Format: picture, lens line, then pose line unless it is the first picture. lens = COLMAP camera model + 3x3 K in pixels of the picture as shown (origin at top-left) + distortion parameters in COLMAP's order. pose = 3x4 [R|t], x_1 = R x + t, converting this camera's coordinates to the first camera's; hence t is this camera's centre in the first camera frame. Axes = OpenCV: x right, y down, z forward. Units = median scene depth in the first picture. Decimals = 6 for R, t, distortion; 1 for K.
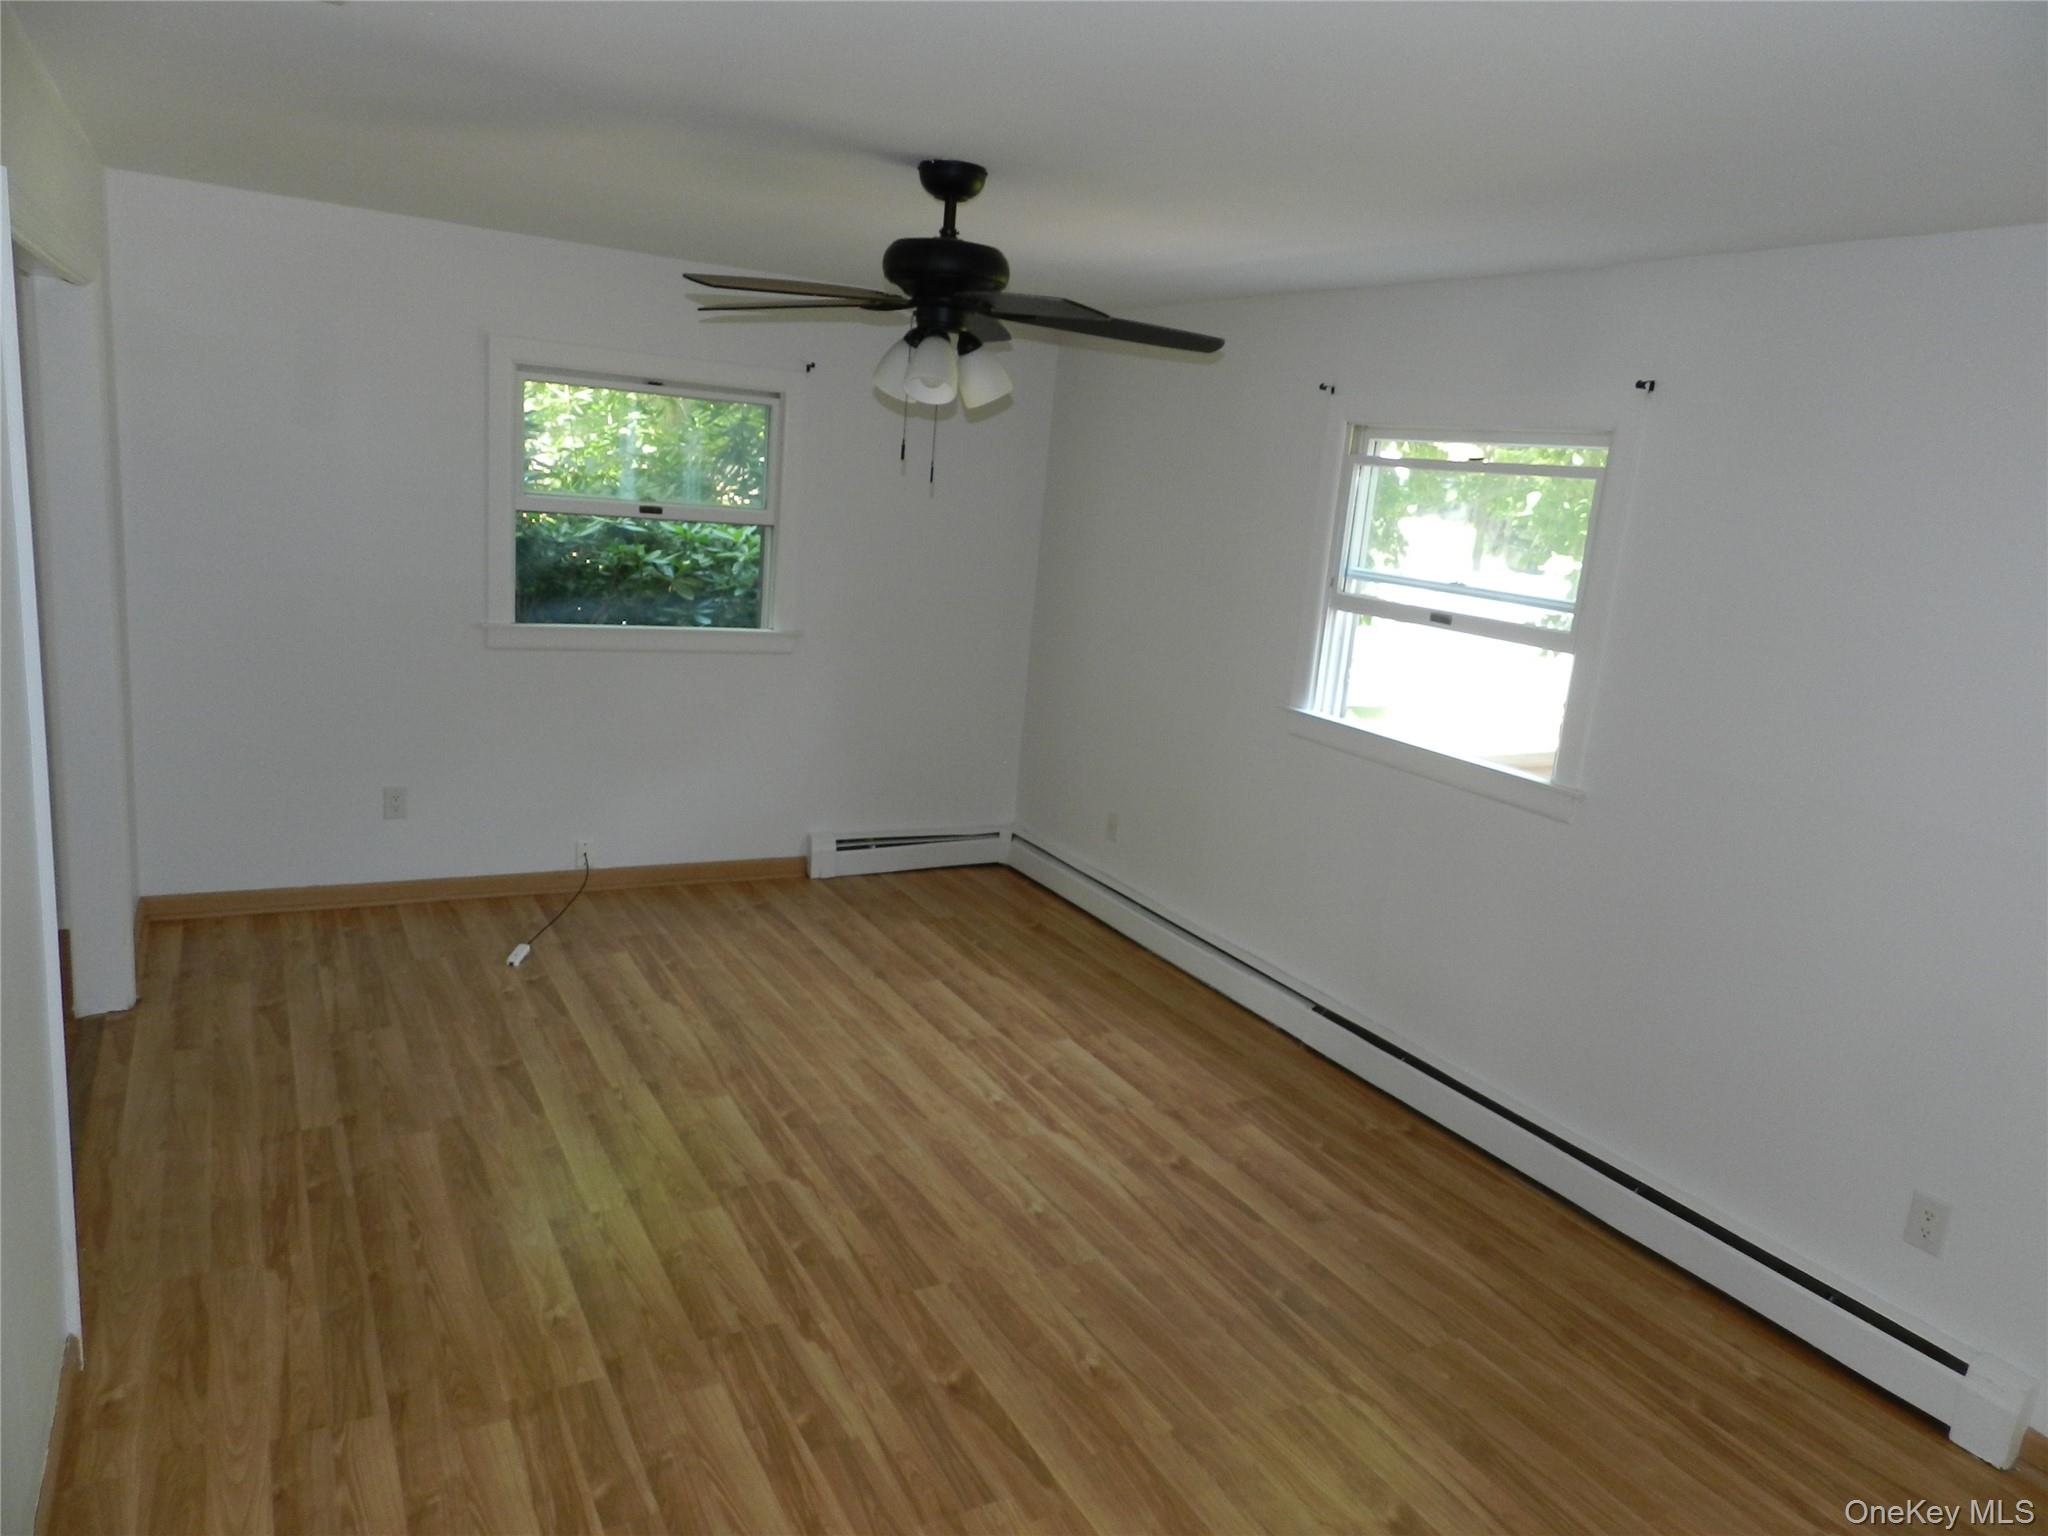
lens RADIAL K [[1380.7, 0, 1025.2], [0, 1380.7, 754.1], [0, 0, 1]] dist [0.026910, -0.001495]
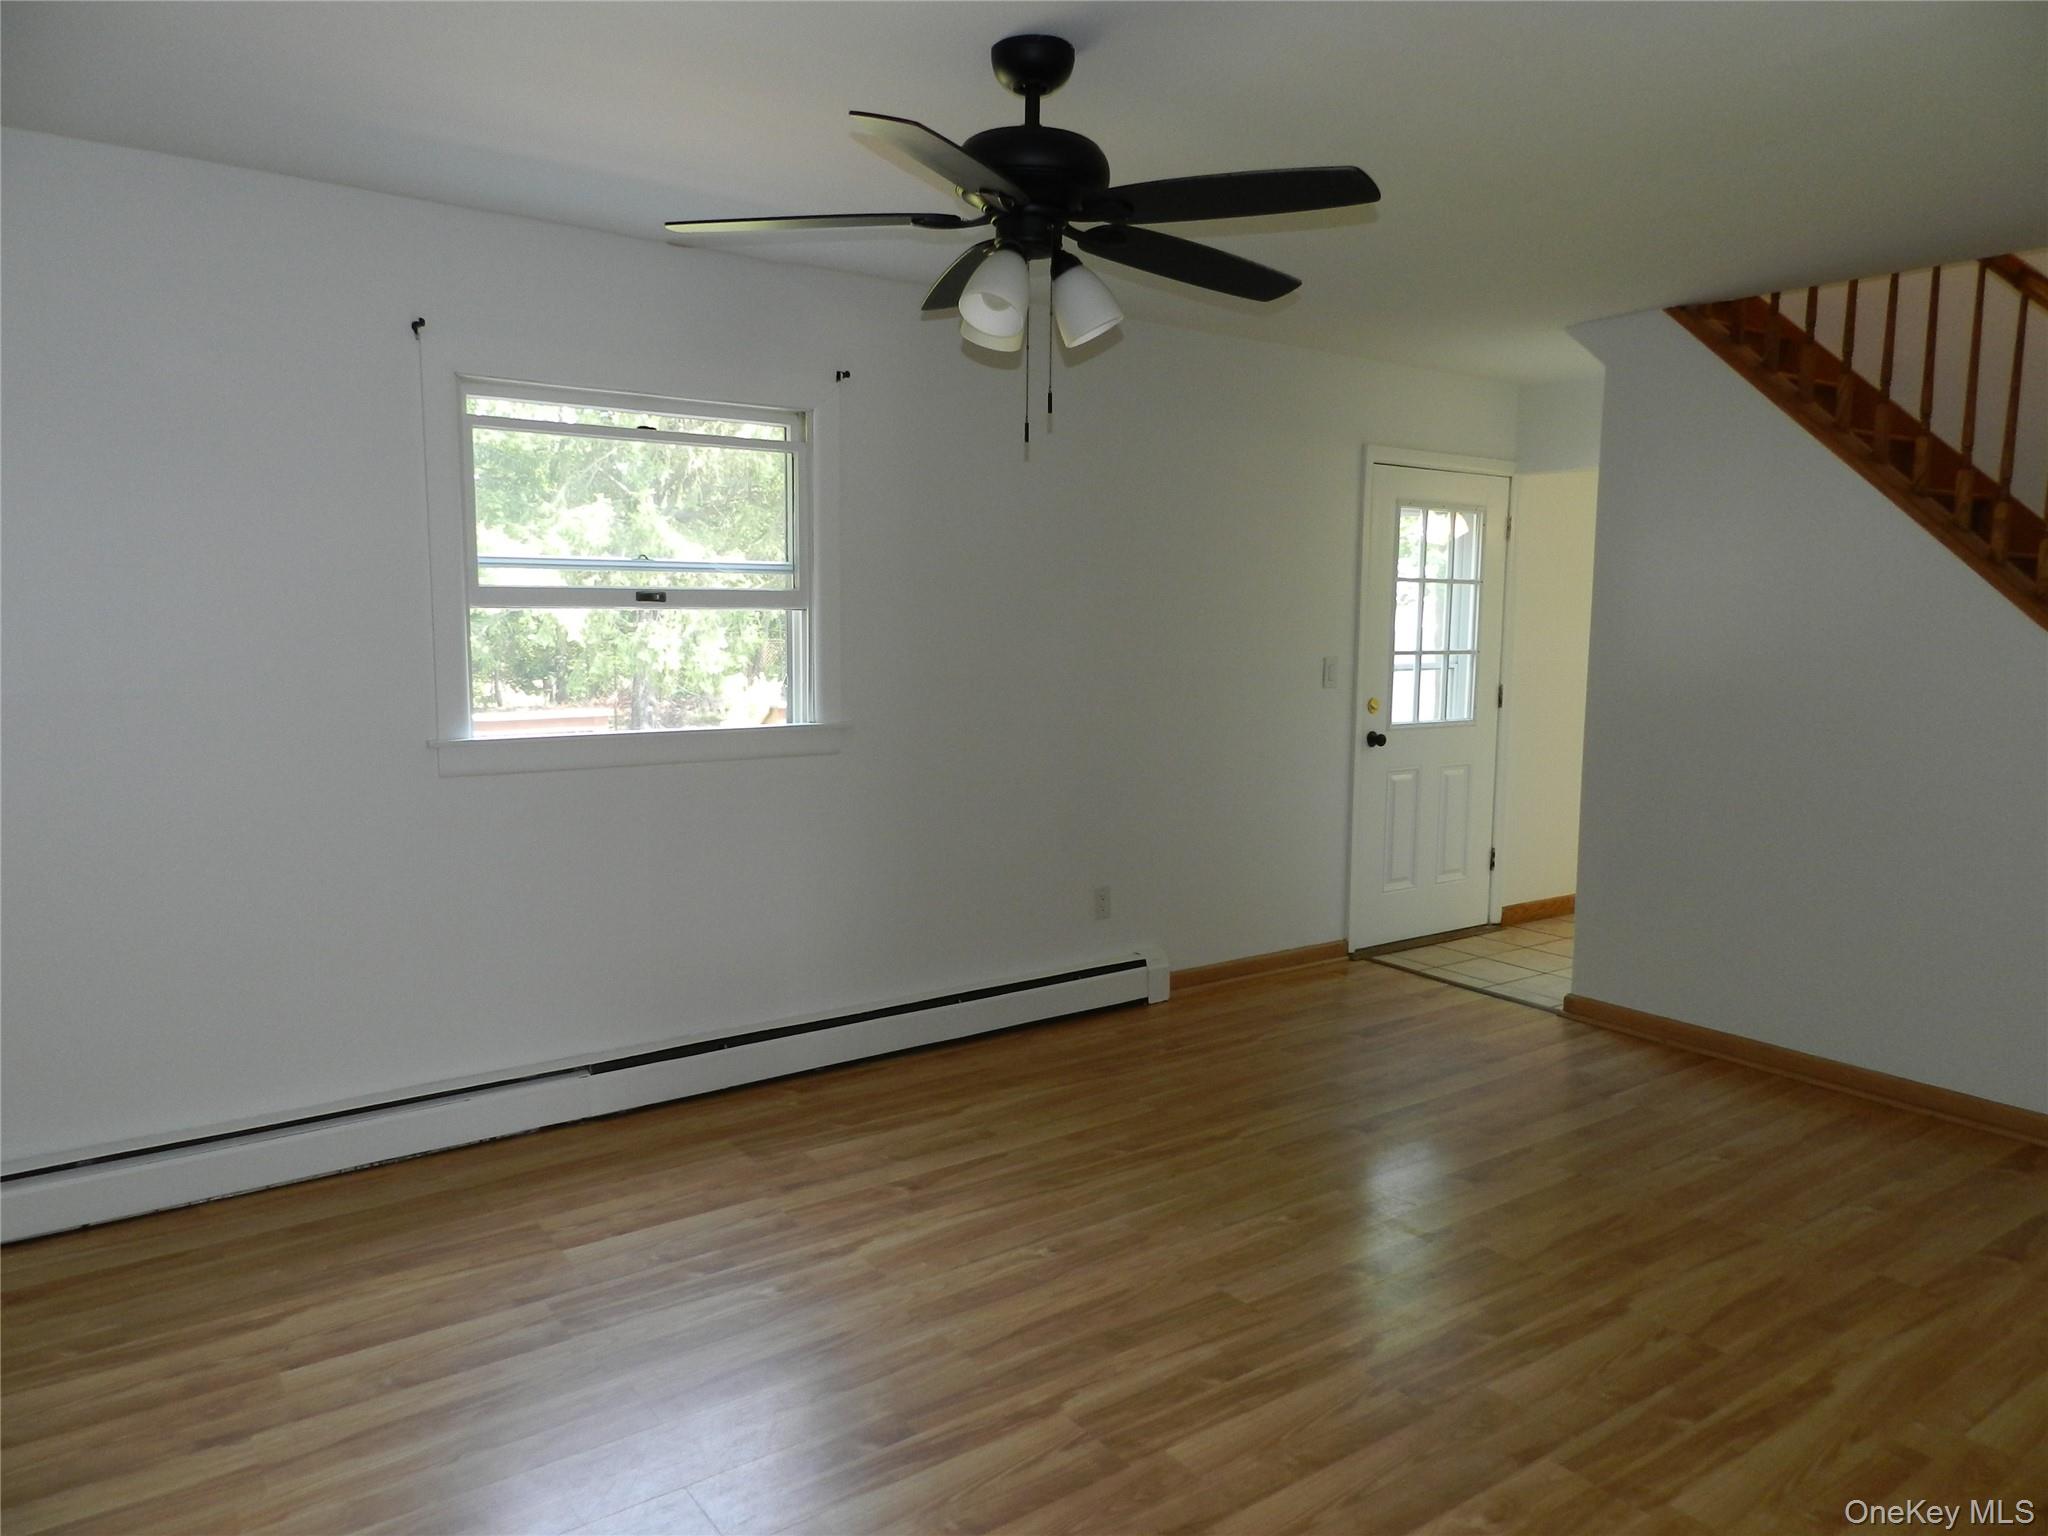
lens RADIAL K [[1380.7, 0, 1024.5], [0, 1380.7, 780.9], [0, 0, 1]] dist [0.026910, -0.001495]
pose [[-0.108749, -0.209380, 0.971768, -0.731348], [0.185962, 0.956023, 0.226798, -0.156899], [-0.976520, 0.205376, -0.065029, 0.915887]]
